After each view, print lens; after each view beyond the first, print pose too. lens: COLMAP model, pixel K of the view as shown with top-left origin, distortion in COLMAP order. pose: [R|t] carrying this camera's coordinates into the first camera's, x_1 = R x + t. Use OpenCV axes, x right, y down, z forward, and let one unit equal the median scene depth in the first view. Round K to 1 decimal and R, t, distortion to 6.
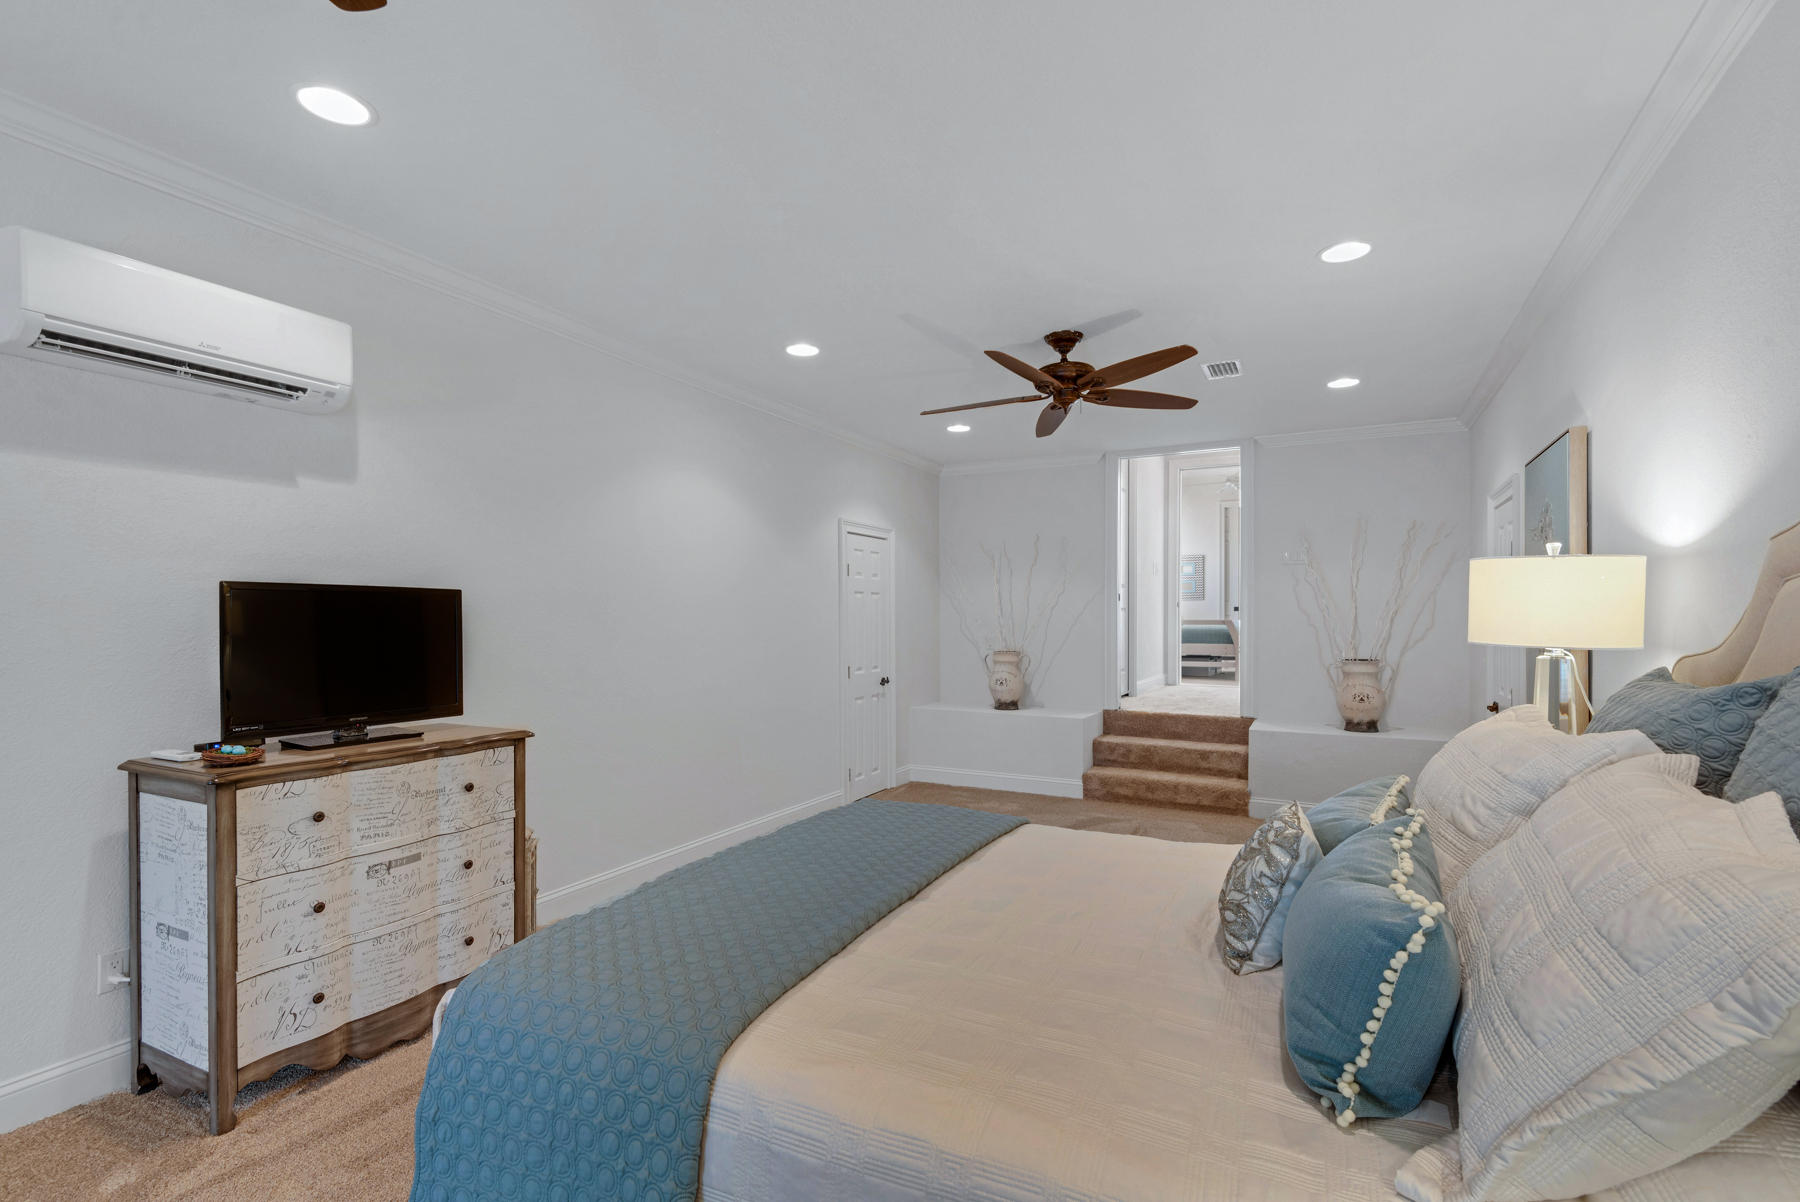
lens RADIAL K [[816.5, 0, 887.1], [0, 816.5, 623.5], [0, 0, 1]] dist [0.015164, -0.007193]
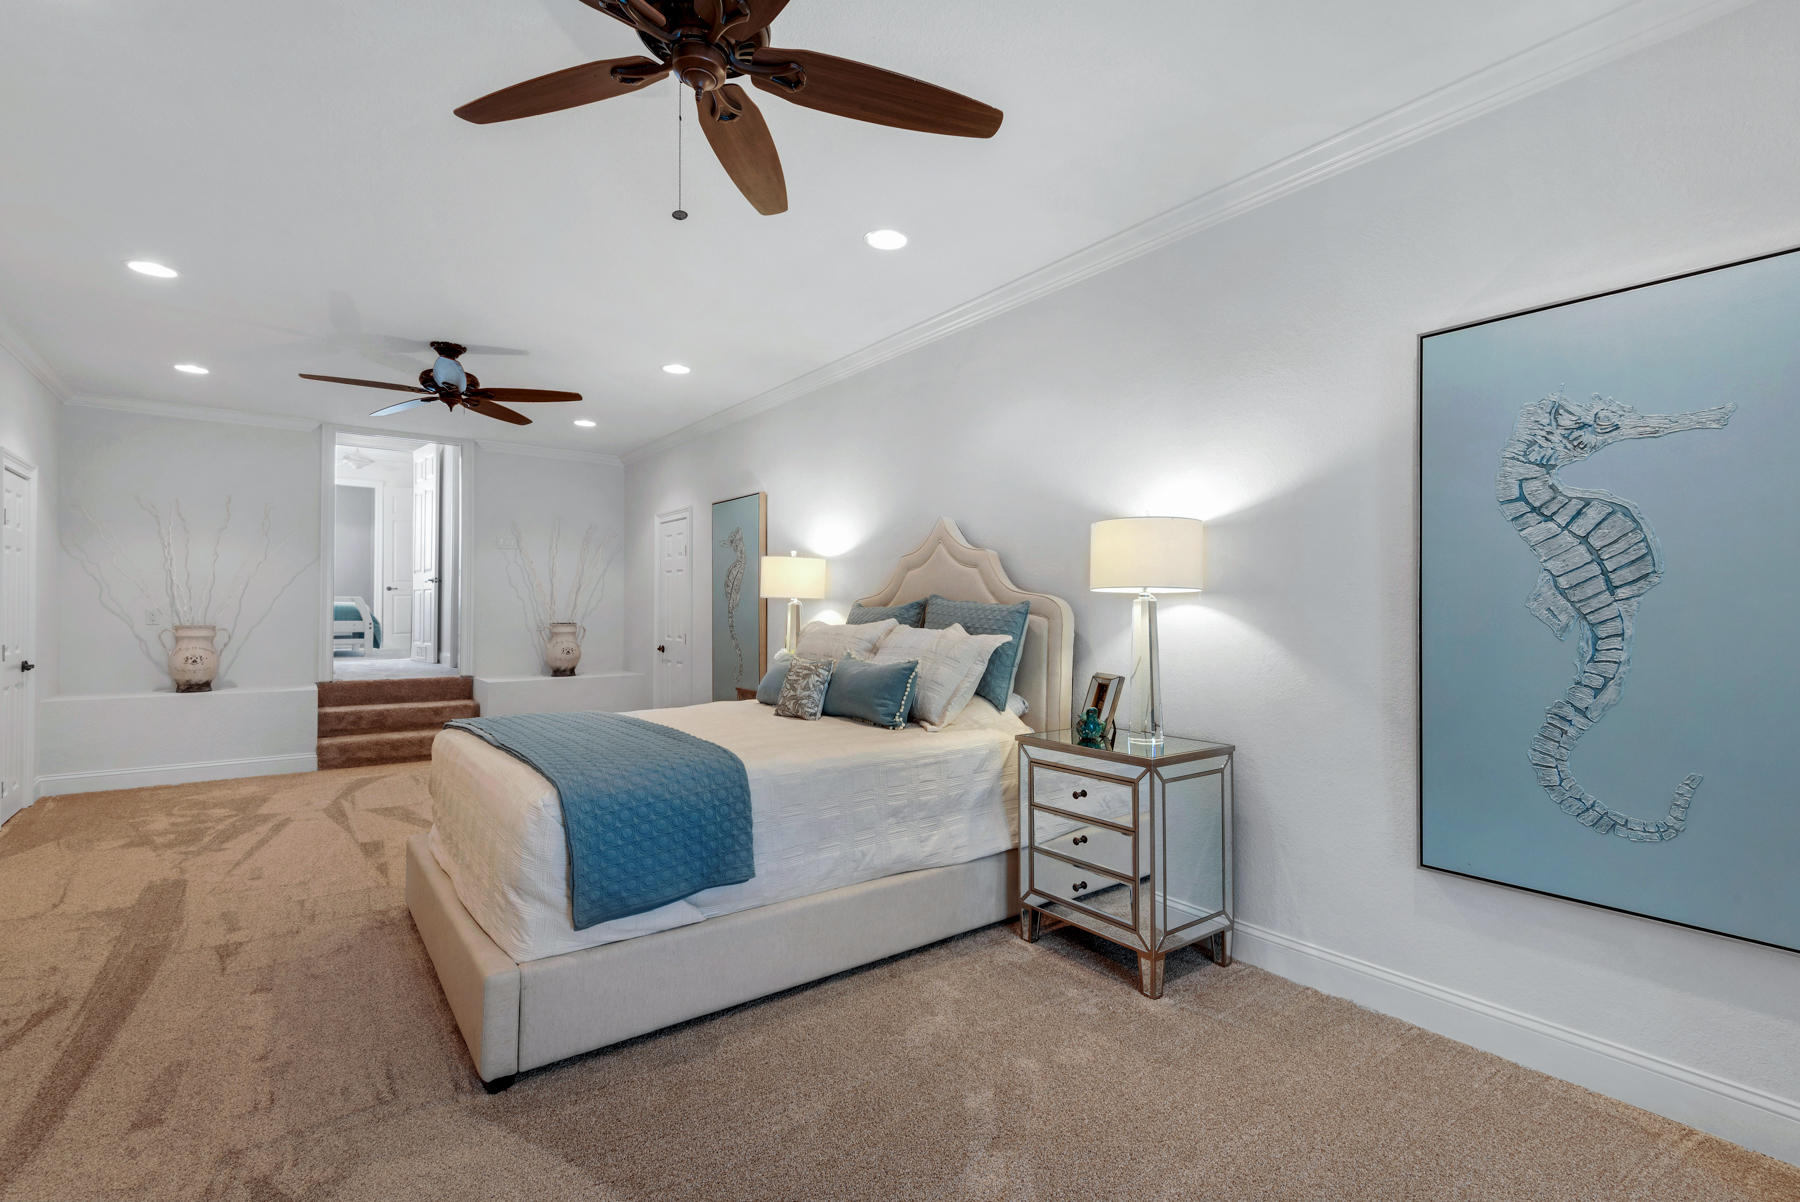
lens RADIAL K [[816.5, 0, 896.1], [0, 816.5, 601.1], [0, 0, 1]] dist [0.015164, -0.007193]
pose [[0.428565, 0.007507, 0.903480, -0.357182], [0.001437, 0.999959, -0.008990, 0.018968], [-0.903510, 0.005152, 0.428536, -0.058129]]
